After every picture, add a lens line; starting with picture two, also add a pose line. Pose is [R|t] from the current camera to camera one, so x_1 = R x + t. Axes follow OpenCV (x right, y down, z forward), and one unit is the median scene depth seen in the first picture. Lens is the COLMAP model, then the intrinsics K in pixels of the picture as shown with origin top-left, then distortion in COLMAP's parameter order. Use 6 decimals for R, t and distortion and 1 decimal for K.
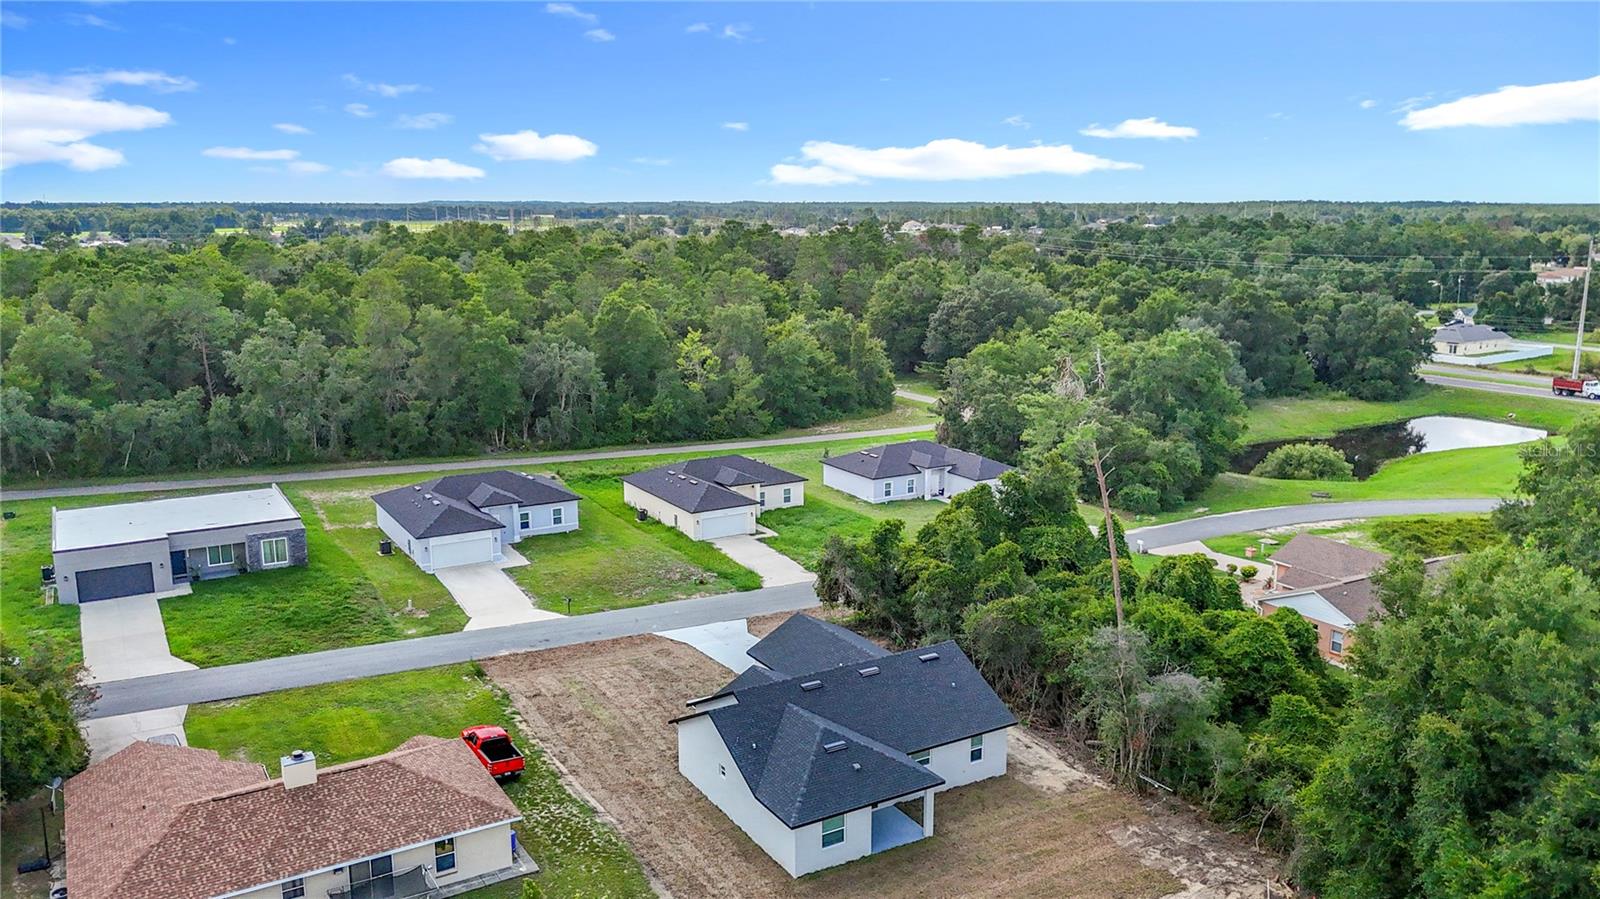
lens RADIAL K [[1200.6, 0, 800.0], [0, 1200.6, 449.5], [0, 0, 1]] dist [0.063824, -0.088476]
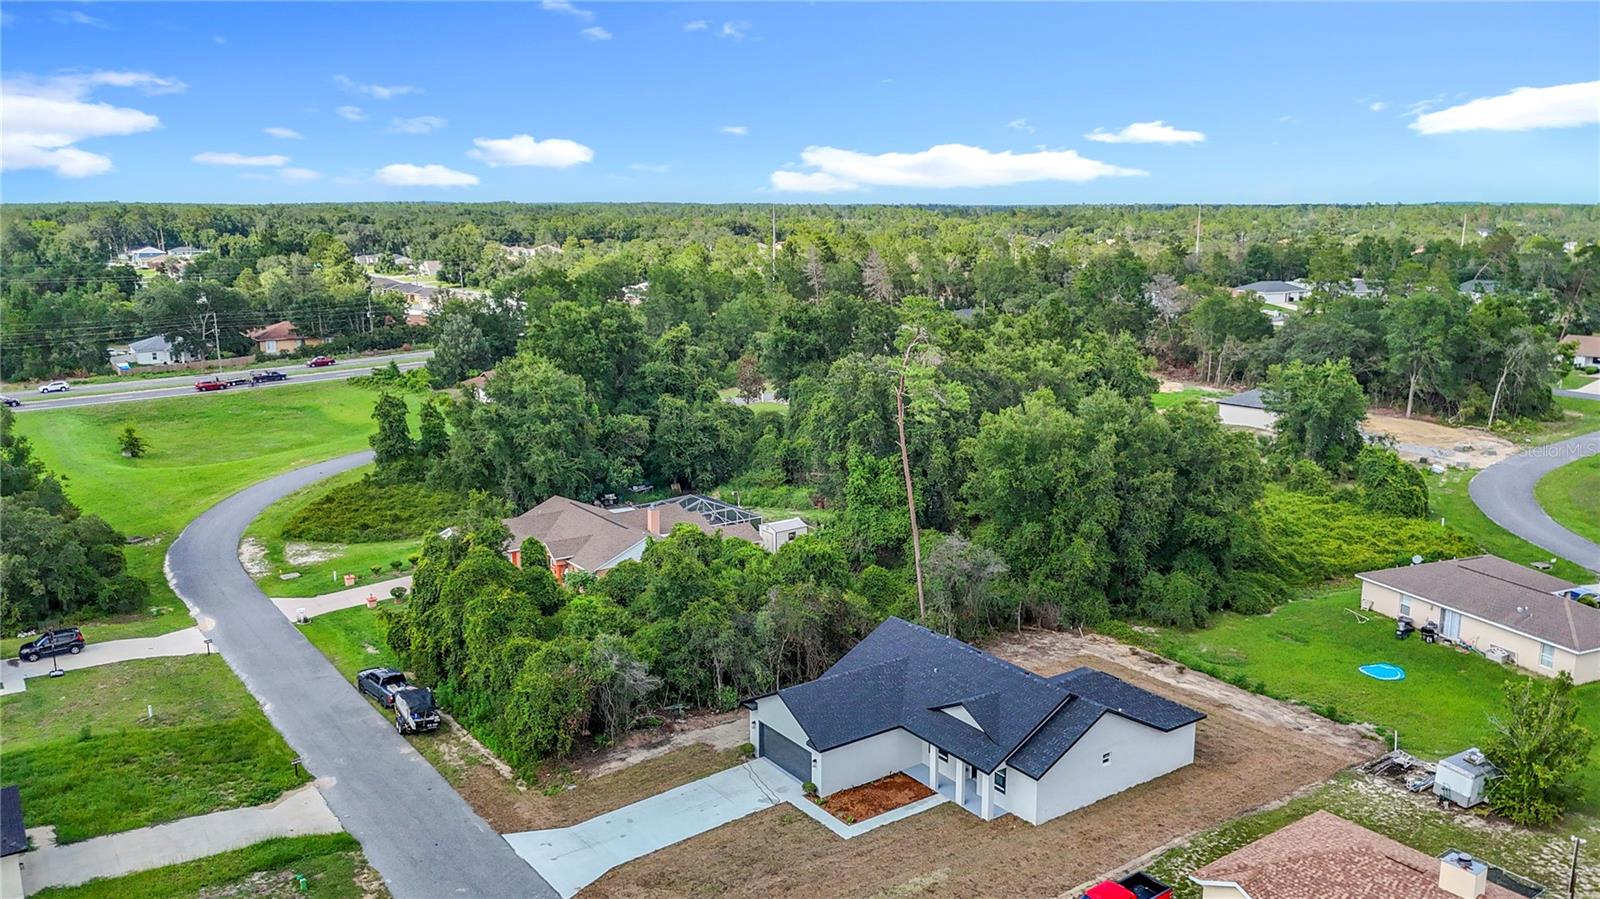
lens RADIAL K [[1206.2, 0, 797.5], [0, 1206.2, 445.2], [0, 0, 1]] dist [0.057673, -0.090443]
pose [[-0.069850, -0.193830, 0.978545, -0.663353], [0.198174, 0.958694, 0.204044, -0.166788], [-0.977675, 0.208175, -0.028552, 0.811999]]
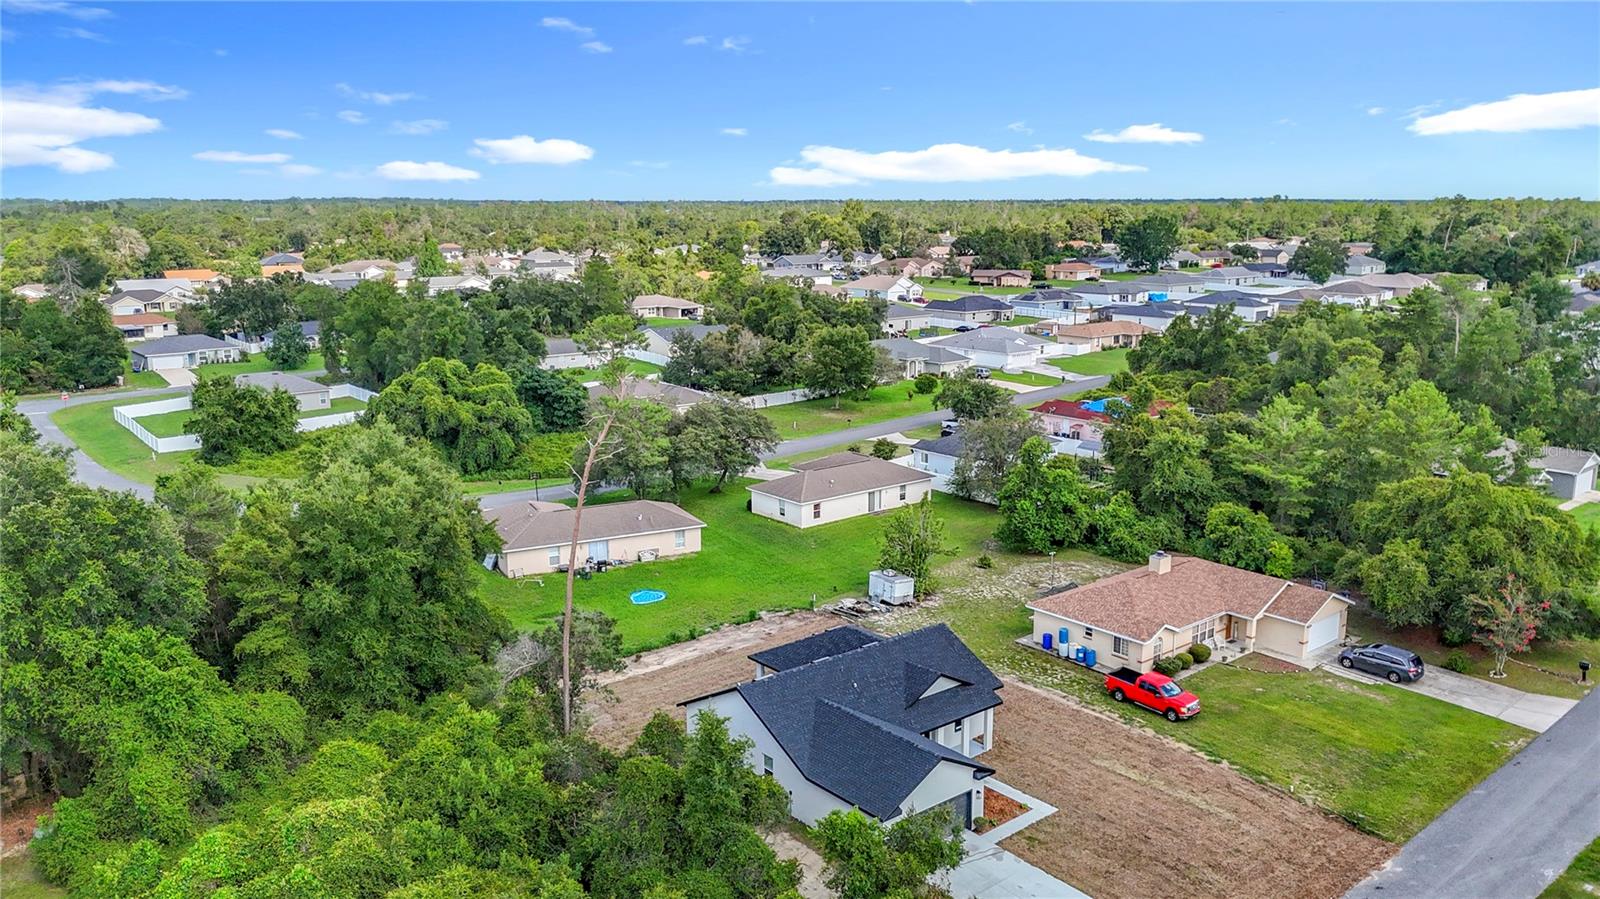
lens RADIAL K [[1213.3, 0, 797.0], [0, 1213.3, 446.9], [0, 0, 1]] dist [0.036173, -0.102803]
pose [[-0.989075, 0.029339, -0.144464, 0.156586], [-0.028891, 0.922410, 0.385131, -0.267986], [0.144554, 0.385097, -0.911485, 1.322930]]
